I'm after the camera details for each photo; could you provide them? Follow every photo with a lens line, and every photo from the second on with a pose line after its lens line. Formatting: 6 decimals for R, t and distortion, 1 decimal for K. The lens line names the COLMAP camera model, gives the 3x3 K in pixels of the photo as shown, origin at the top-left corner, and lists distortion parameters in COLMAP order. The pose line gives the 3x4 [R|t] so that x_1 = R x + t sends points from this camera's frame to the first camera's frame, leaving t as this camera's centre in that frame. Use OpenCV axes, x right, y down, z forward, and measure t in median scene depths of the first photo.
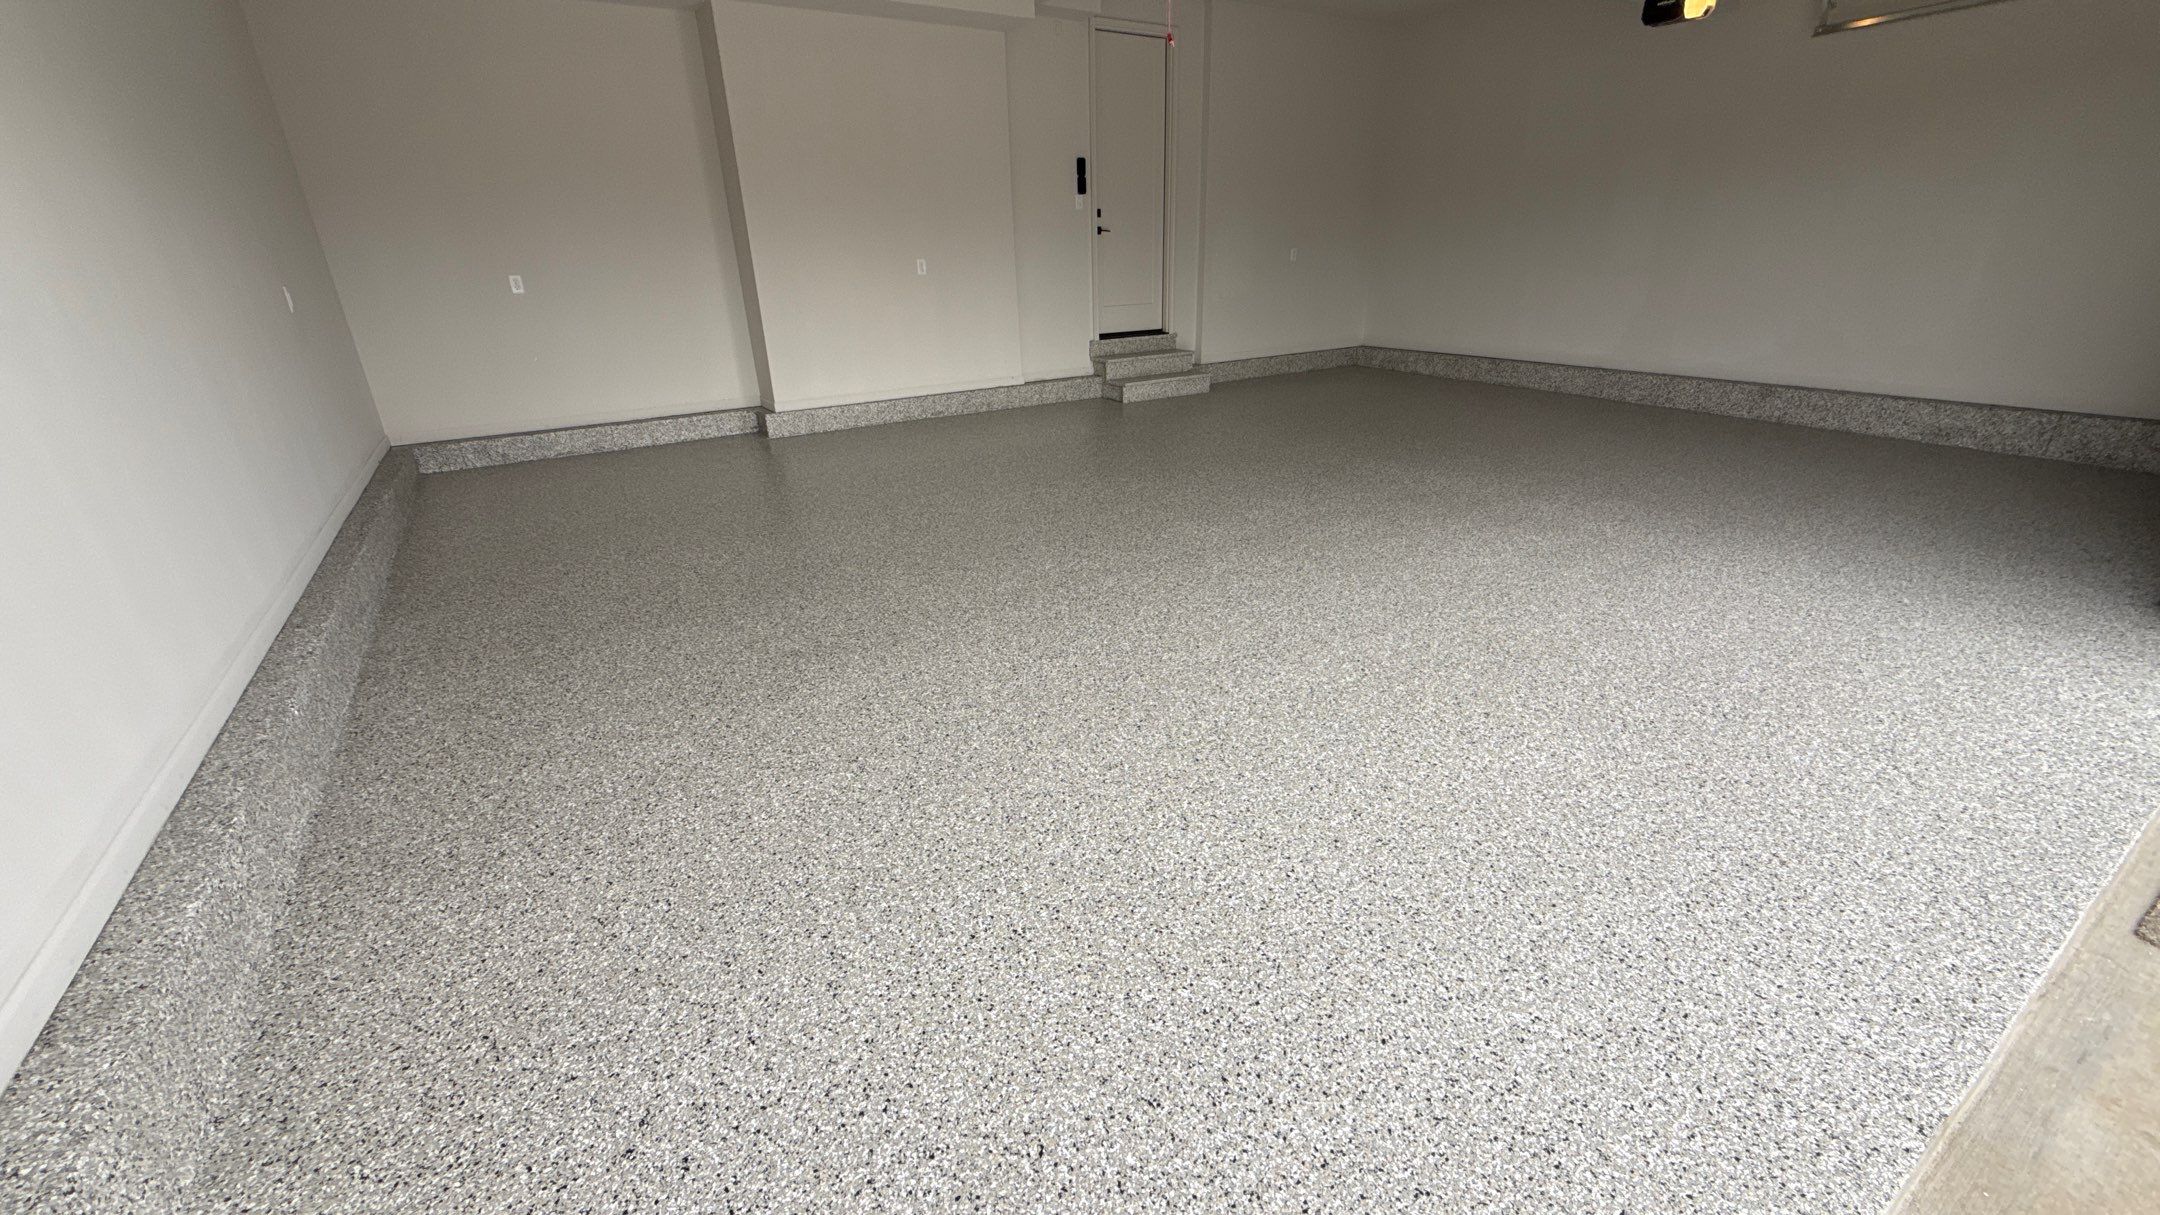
lens RADIAL K [[859.6, 0, 1080.0], [0, 859.6, 607.5], [0, 0, 1]] dist [0.000752, -0.000332]
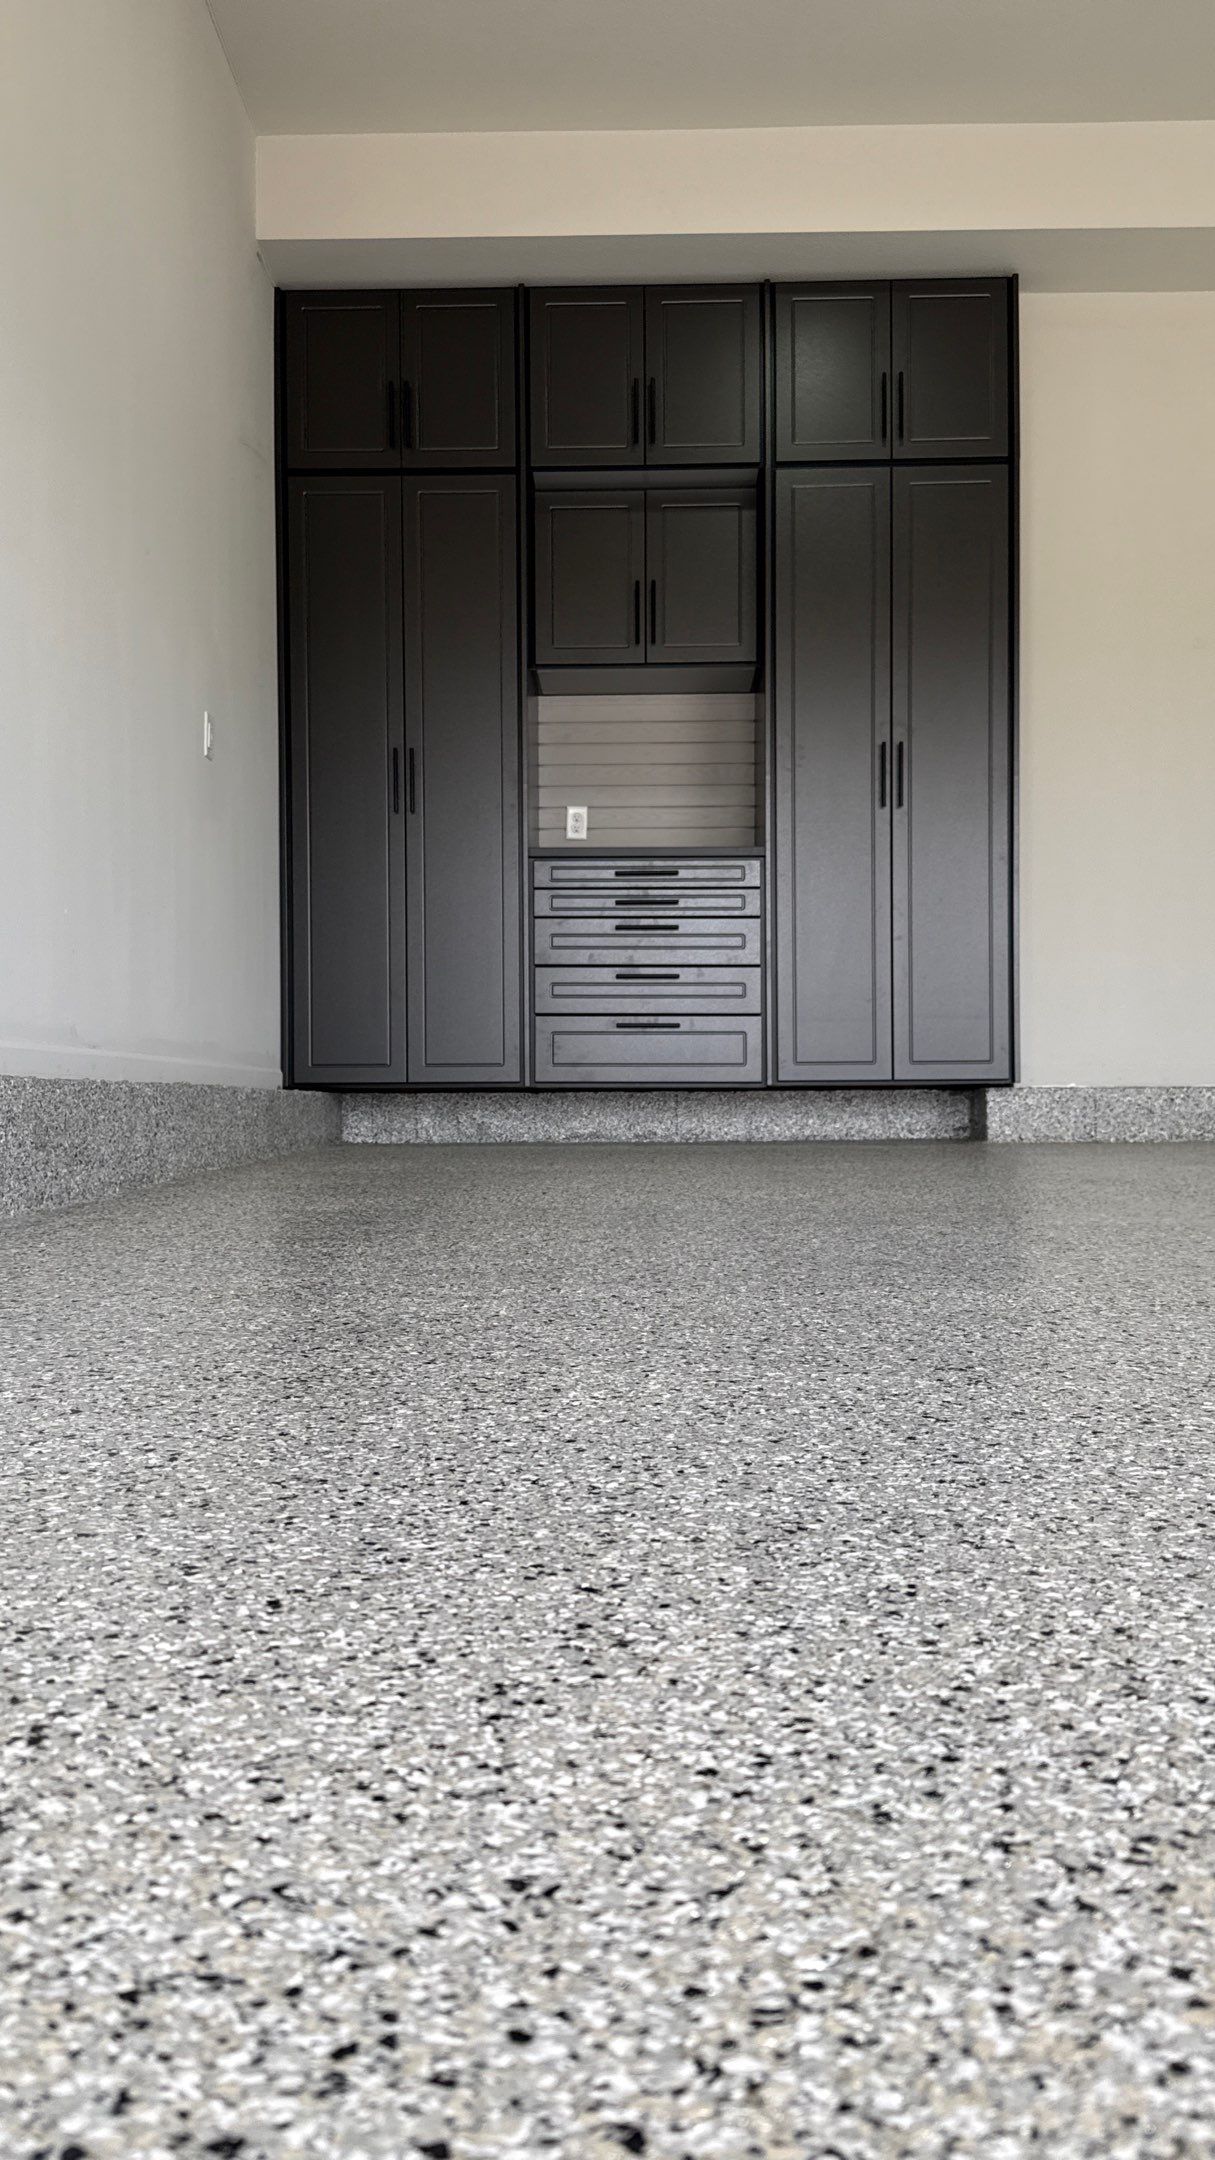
lens RADIAL K [[1834.1, 0, 578.4], [0, 1834.1, 1080.0], [0, 0, 1]] dist [0.010835, 0.002479]
pose [[0.827208, 0.012196, -0.561763, -0.011610], [-0.232354, 0.917706, -0.322223, 0.107712], [0.511603, 0.397074, 0.761968, 0.156391]]
